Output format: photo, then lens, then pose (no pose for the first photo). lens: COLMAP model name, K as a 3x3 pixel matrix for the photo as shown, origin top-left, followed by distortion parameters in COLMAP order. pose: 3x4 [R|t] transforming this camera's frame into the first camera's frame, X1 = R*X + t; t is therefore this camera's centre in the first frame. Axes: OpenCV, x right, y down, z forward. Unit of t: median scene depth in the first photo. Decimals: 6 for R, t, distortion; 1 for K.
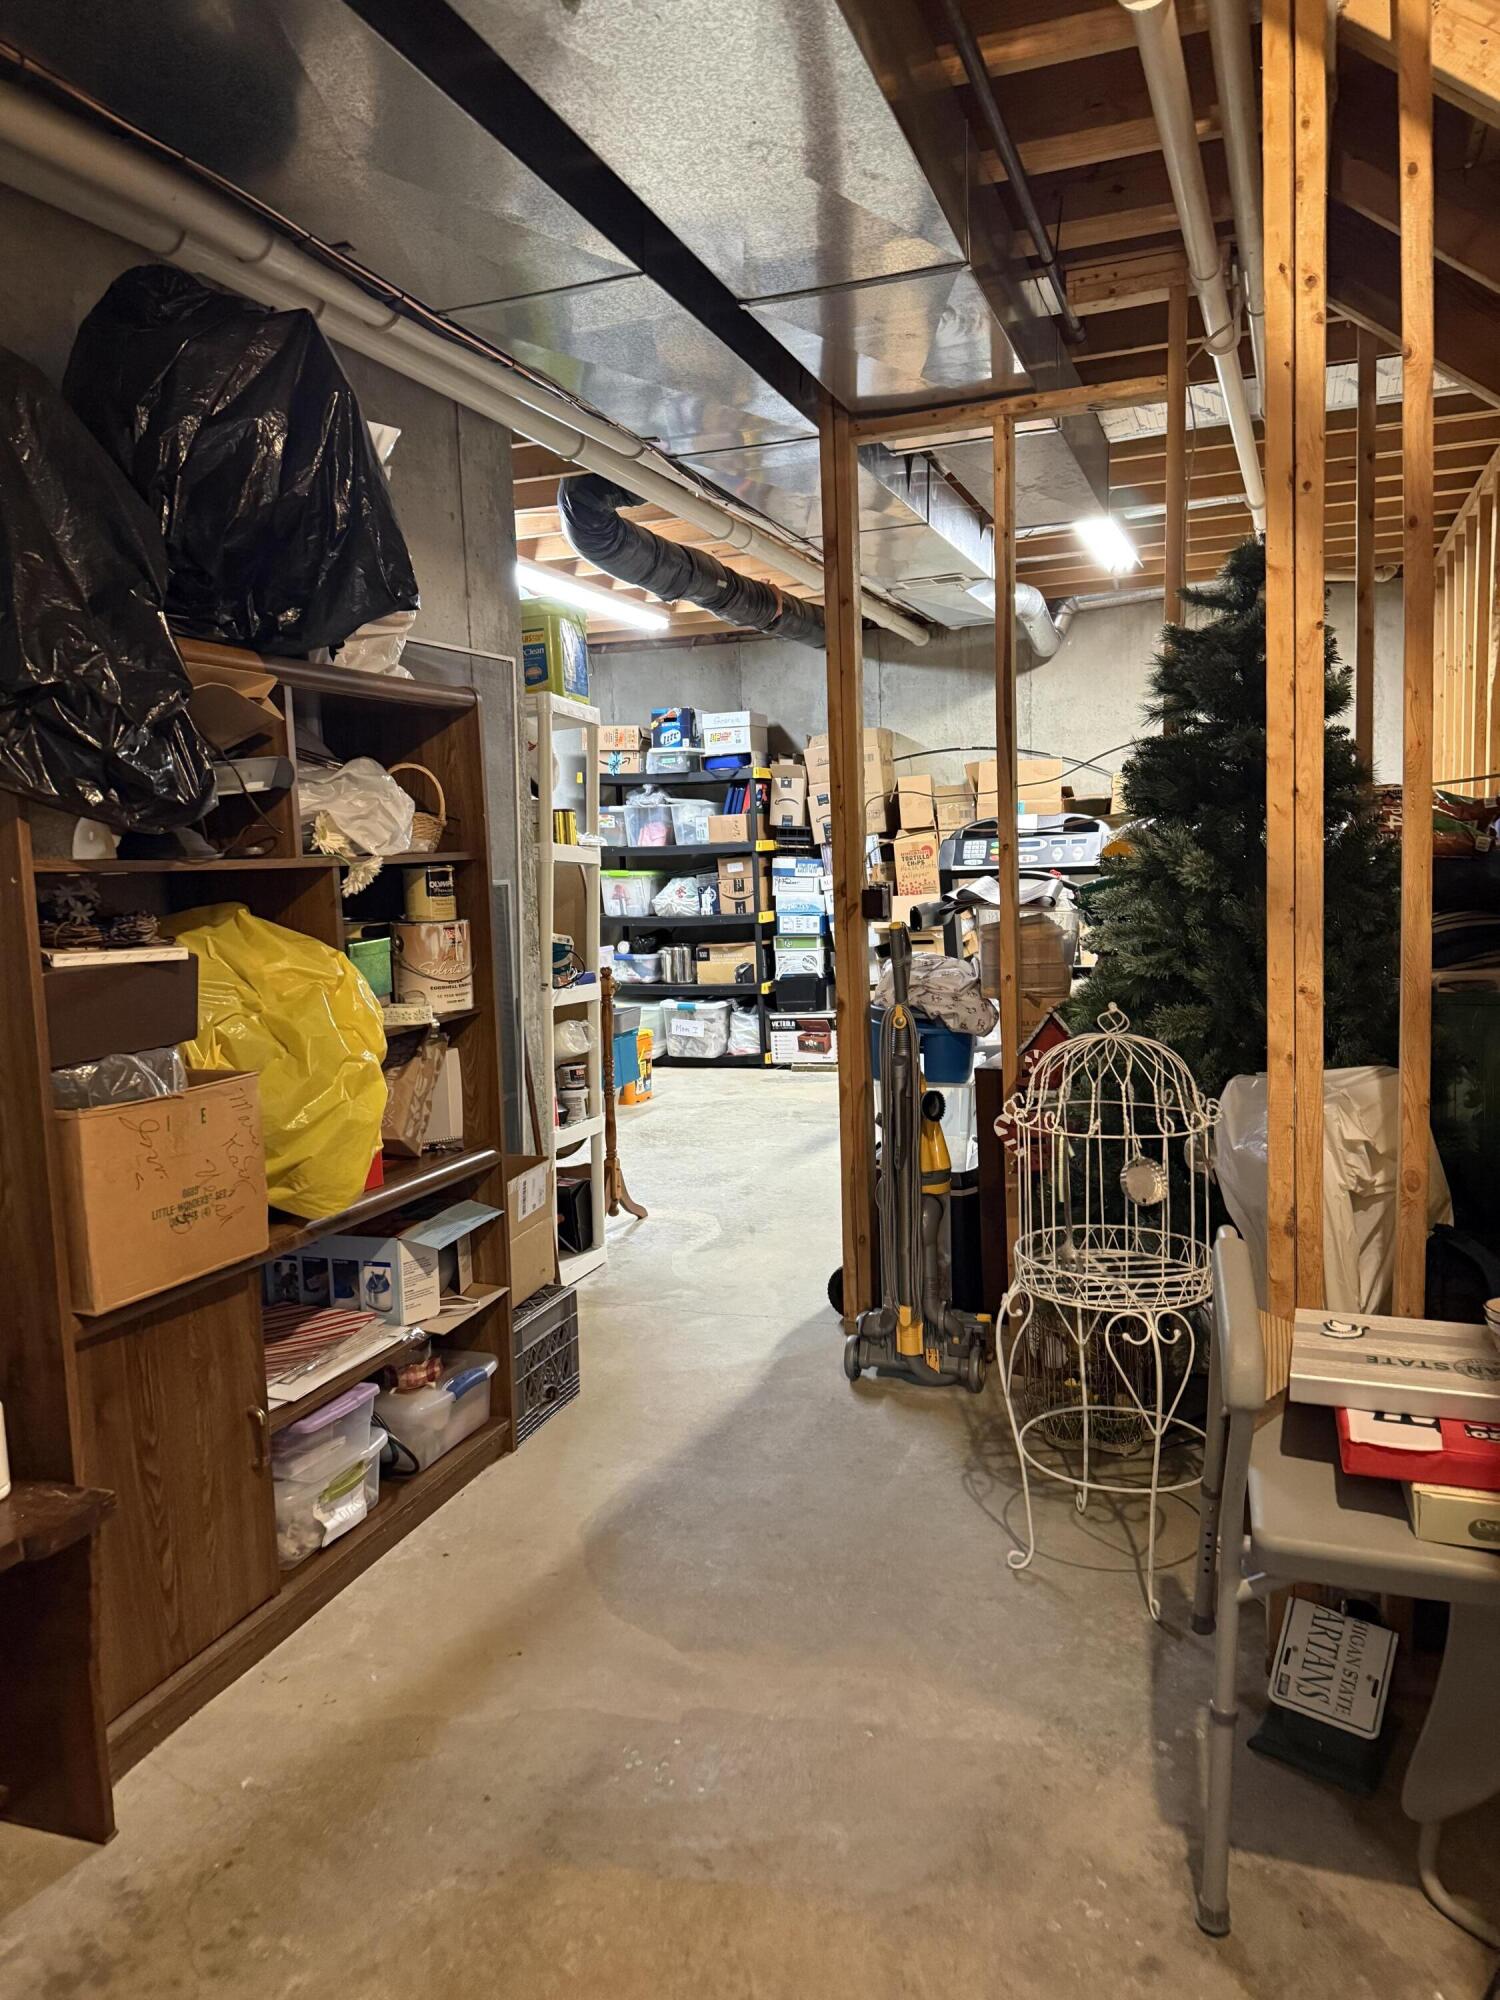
lens RADIAL K [[1412.2, 0, 749.5], [0, 1412.2, 990.9], [0, 0, 1]] dist [0.000124, -0.006261]
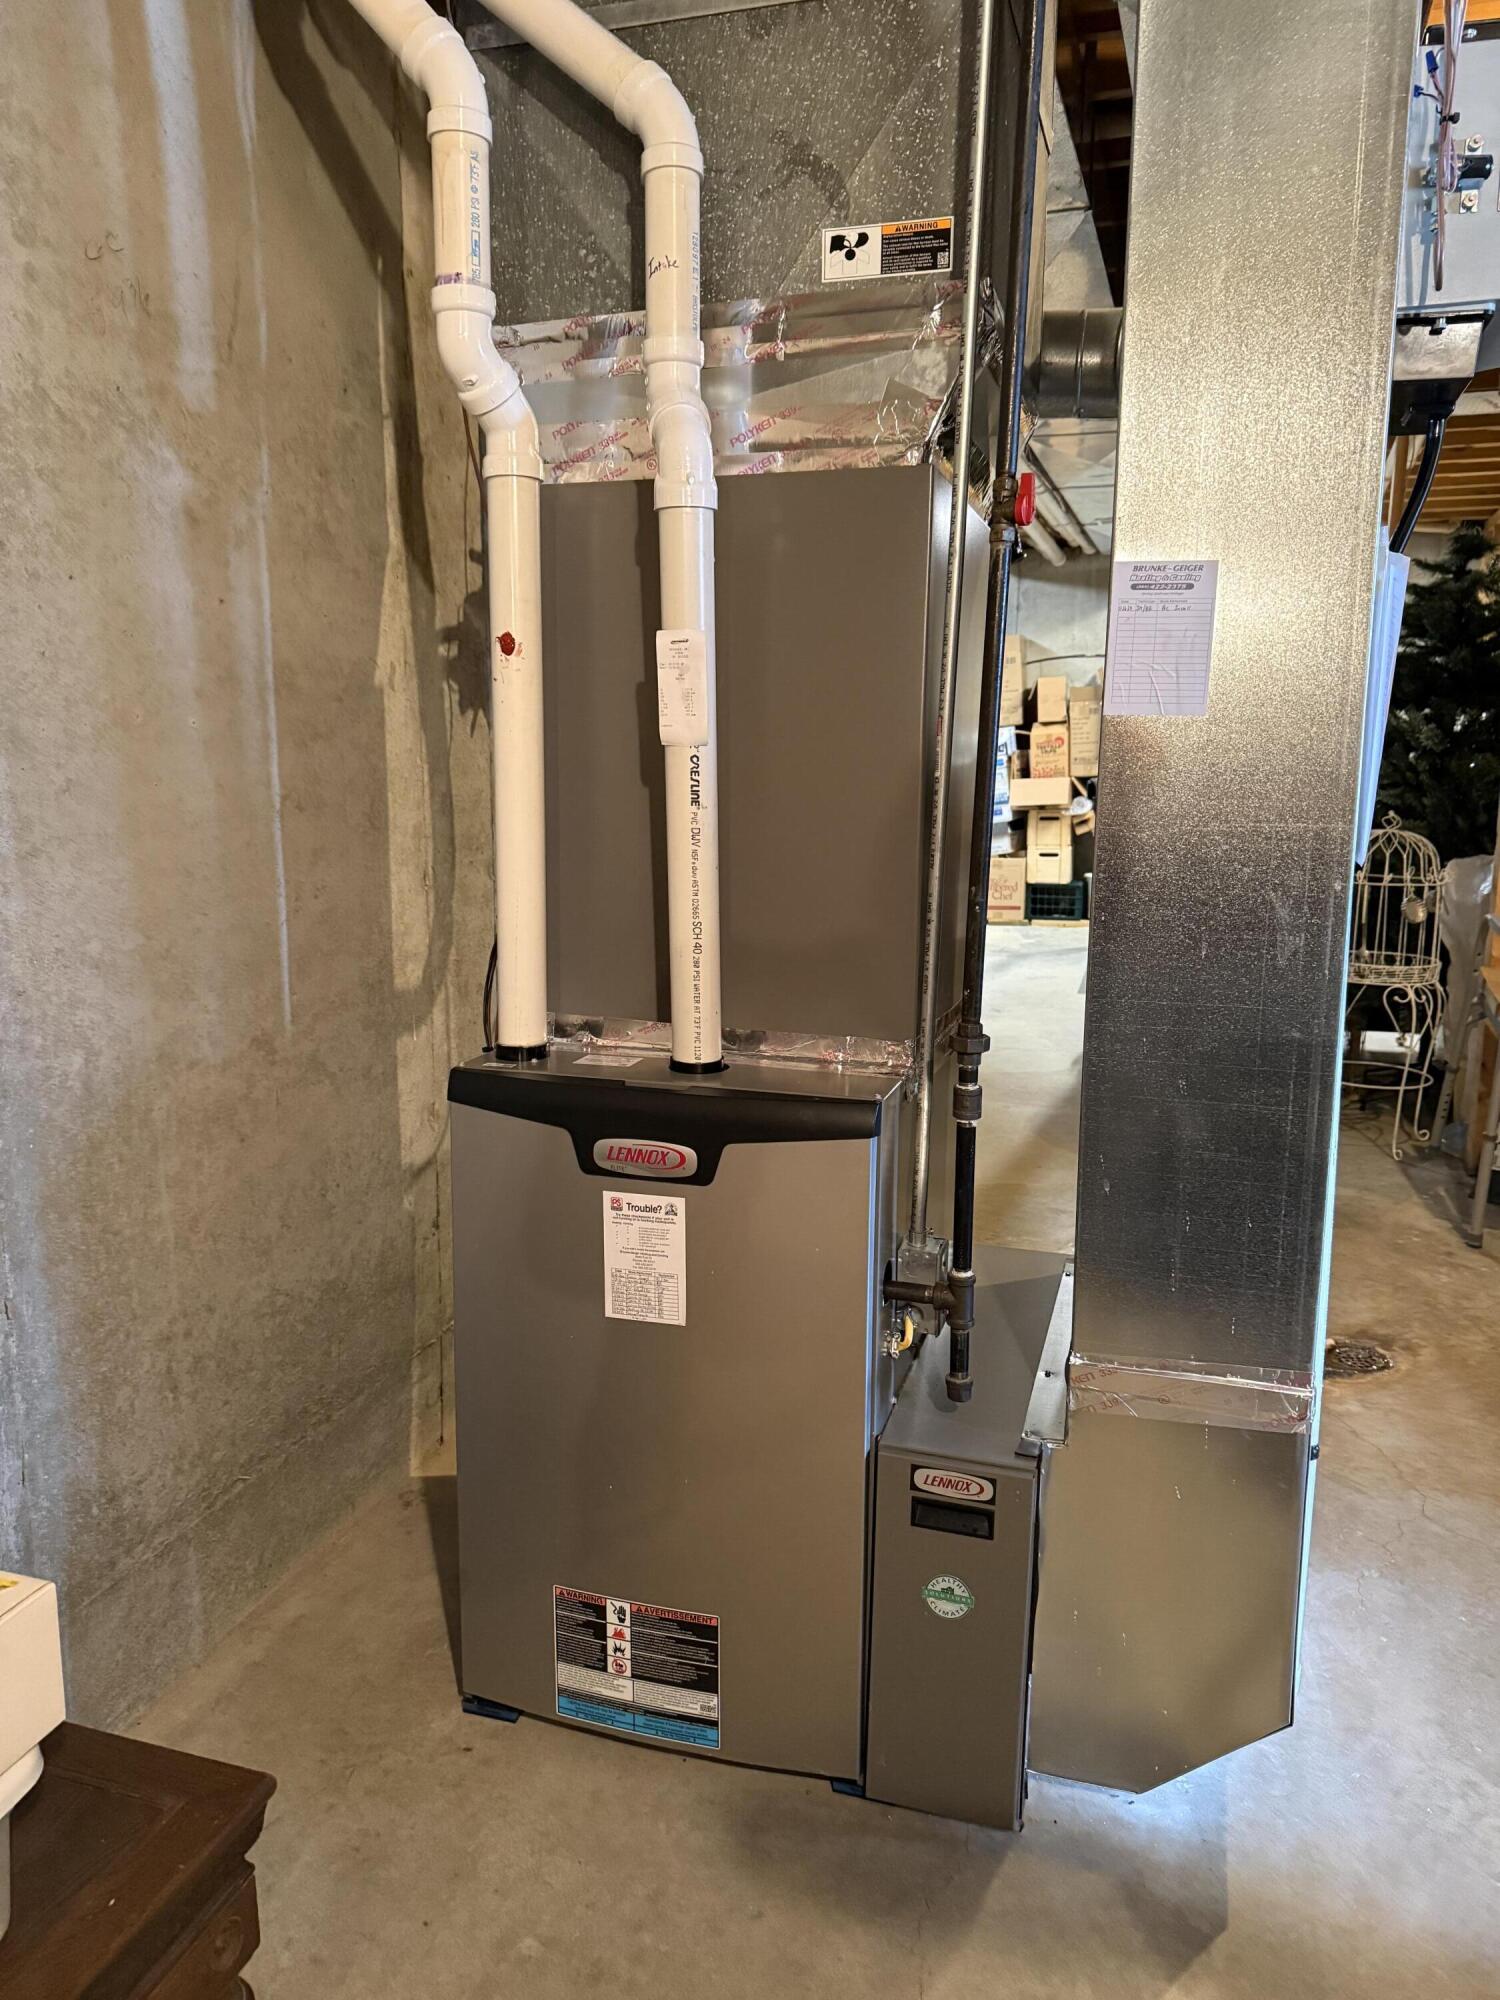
lens RADIAL K [[1412.2, 0, 750.3], [0, 1412.2, 1007.8], [0, 0, 1]] dist [0.000124, -0.006261]
pose [[0.999036, 0.028209, 0.033643, -0.293843], [-0.030802, 0.996381, 0.079228, 0.069037], [-0.031286, -0.080188, 0.996289, -0.360854]]
